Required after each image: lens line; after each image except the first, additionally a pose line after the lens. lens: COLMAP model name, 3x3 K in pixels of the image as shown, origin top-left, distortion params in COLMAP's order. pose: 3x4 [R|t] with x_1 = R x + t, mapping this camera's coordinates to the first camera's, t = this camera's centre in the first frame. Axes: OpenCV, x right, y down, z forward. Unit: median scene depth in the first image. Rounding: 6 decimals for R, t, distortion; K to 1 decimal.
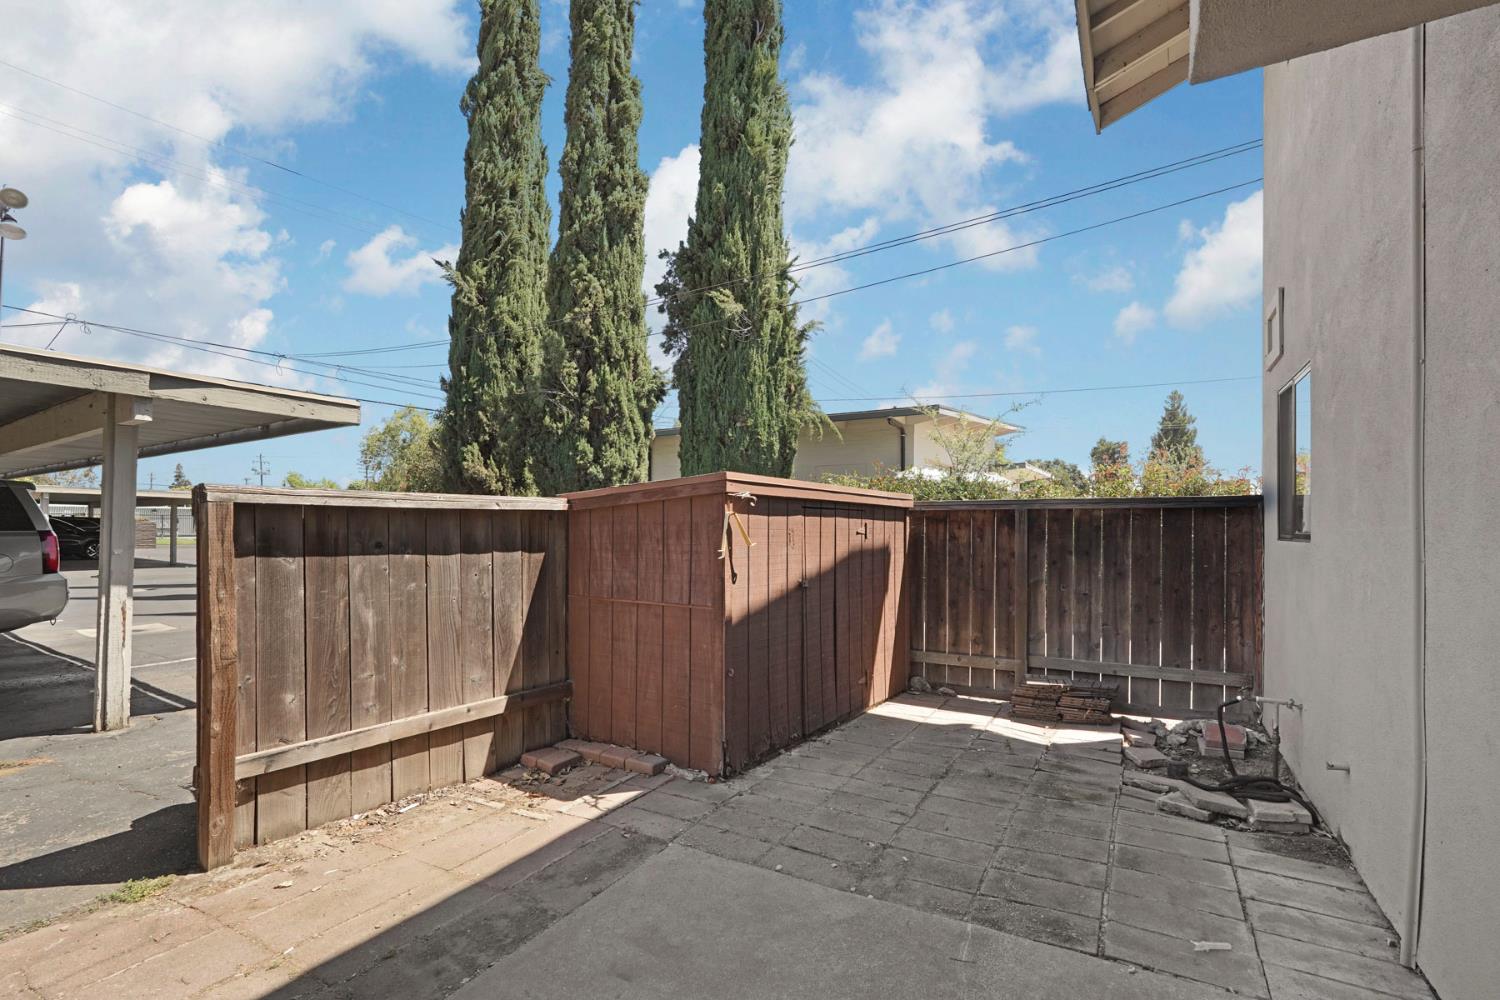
lens RADIAL K [[674.6, 0, 752.4], [0, 674.6, 526.8], [0, 0, 1]] dist [-0.013791, 0.008240]
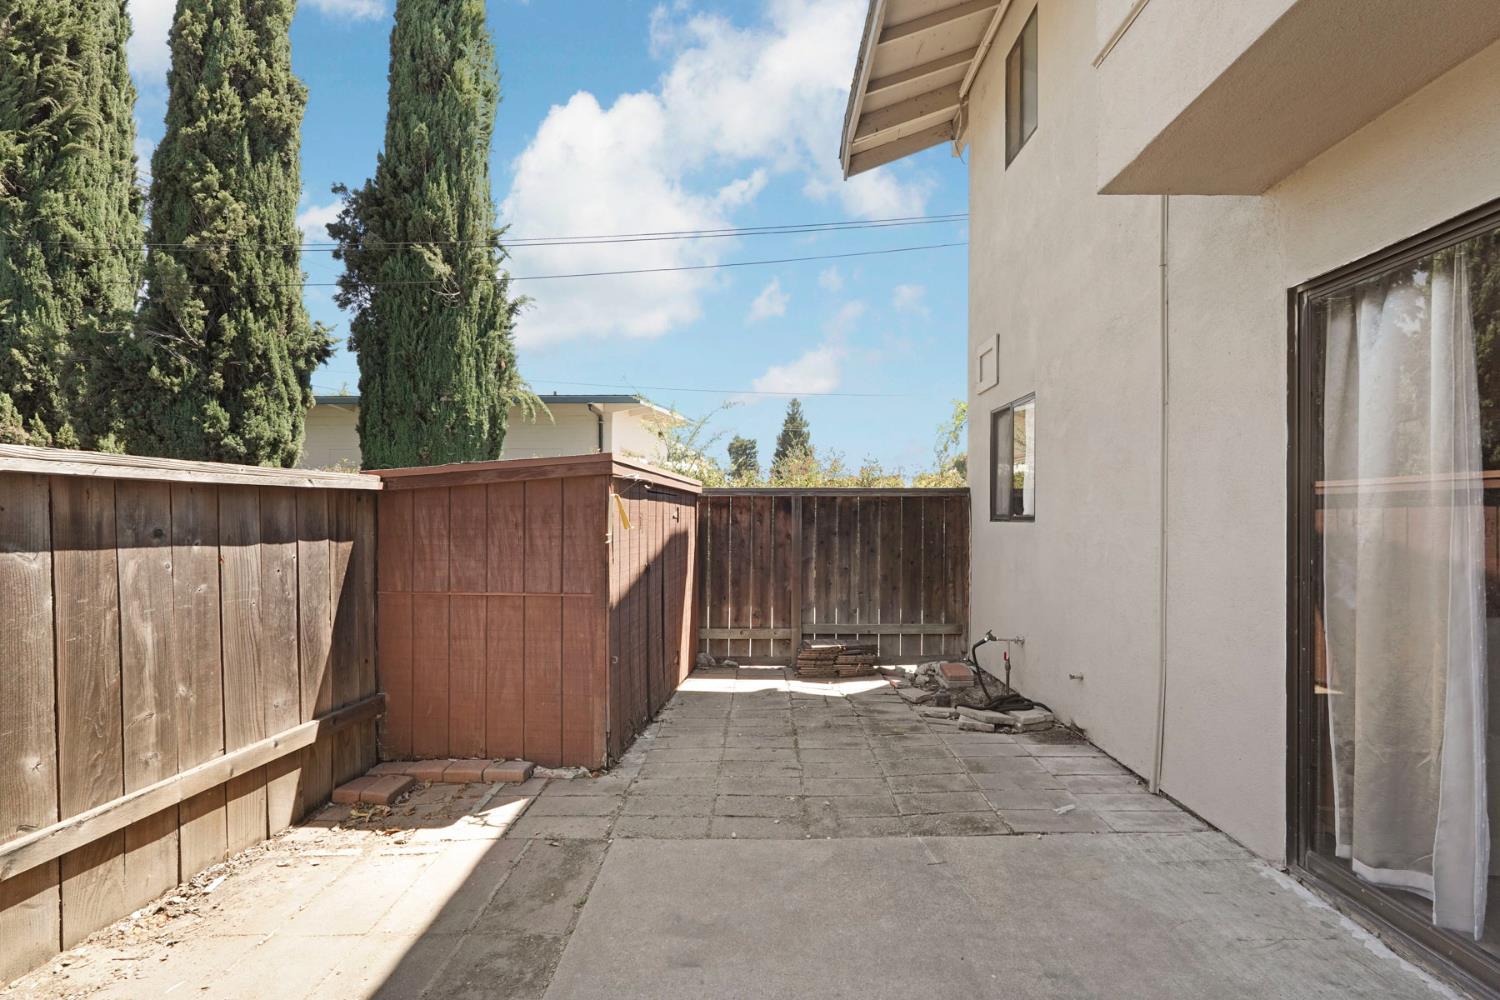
lens RADIAL K [[674.6, 0, 747.2], [0, 674.6, 521.9], [0, 0, 1]] dist [-0.013791, 0.008240]
pose [[0.875126, -0.005765, 0.483861, -0.219990], [0.000286, 0.999935, 0.011396, 0.004254], [-0.483896, -0.009835, 0.875070, 0.039733]]
